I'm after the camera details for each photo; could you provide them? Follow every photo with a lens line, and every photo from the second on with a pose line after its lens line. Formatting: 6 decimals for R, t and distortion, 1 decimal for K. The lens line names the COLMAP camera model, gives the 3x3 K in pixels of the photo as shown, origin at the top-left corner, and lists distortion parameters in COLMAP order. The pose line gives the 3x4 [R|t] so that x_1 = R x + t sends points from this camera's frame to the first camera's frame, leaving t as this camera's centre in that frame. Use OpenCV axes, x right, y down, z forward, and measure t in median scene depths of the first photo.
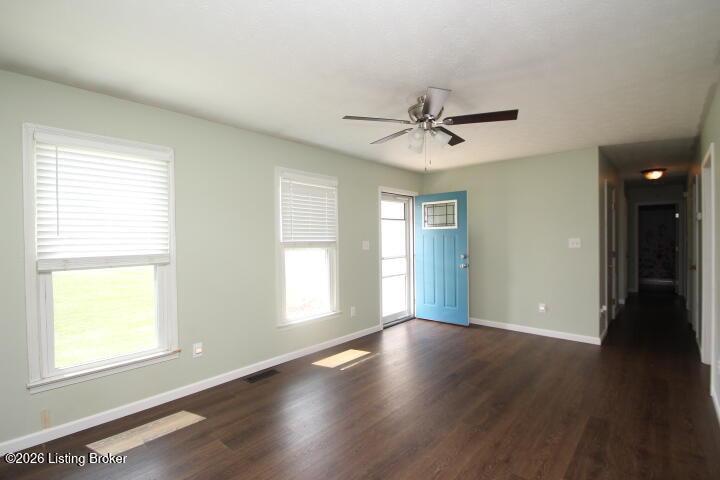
lens RADIAL K [[333.9, 0, 357.5], [0, 333.9, 238.2], [0, 0, 1]] dist [0.004602, 0.000063]
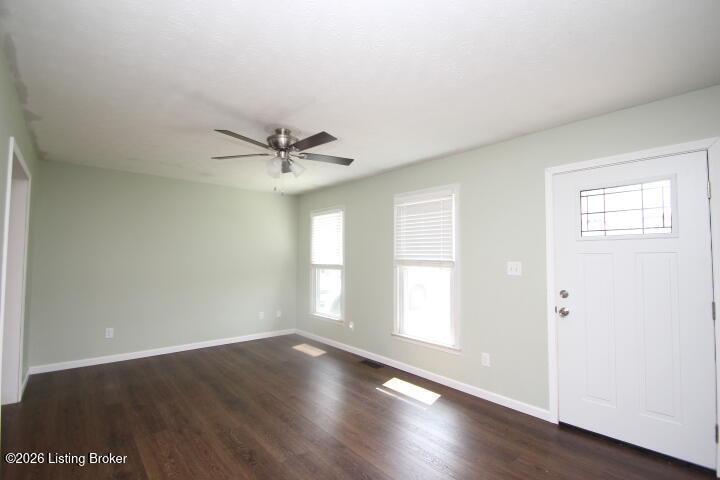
lens RADIAL K [[333.9, 0, 357.4], [0, 333.9, 242.7], [0, 0, 1]] dist [0.004602, 0.000063]
pose [[-0.114912, -0.034529, -0.992775, 1.016983], [-0.005873, 0.999402, -0.034079, -0.007078], [0.993358, 0.001915, -0.115047, 1.113480]]
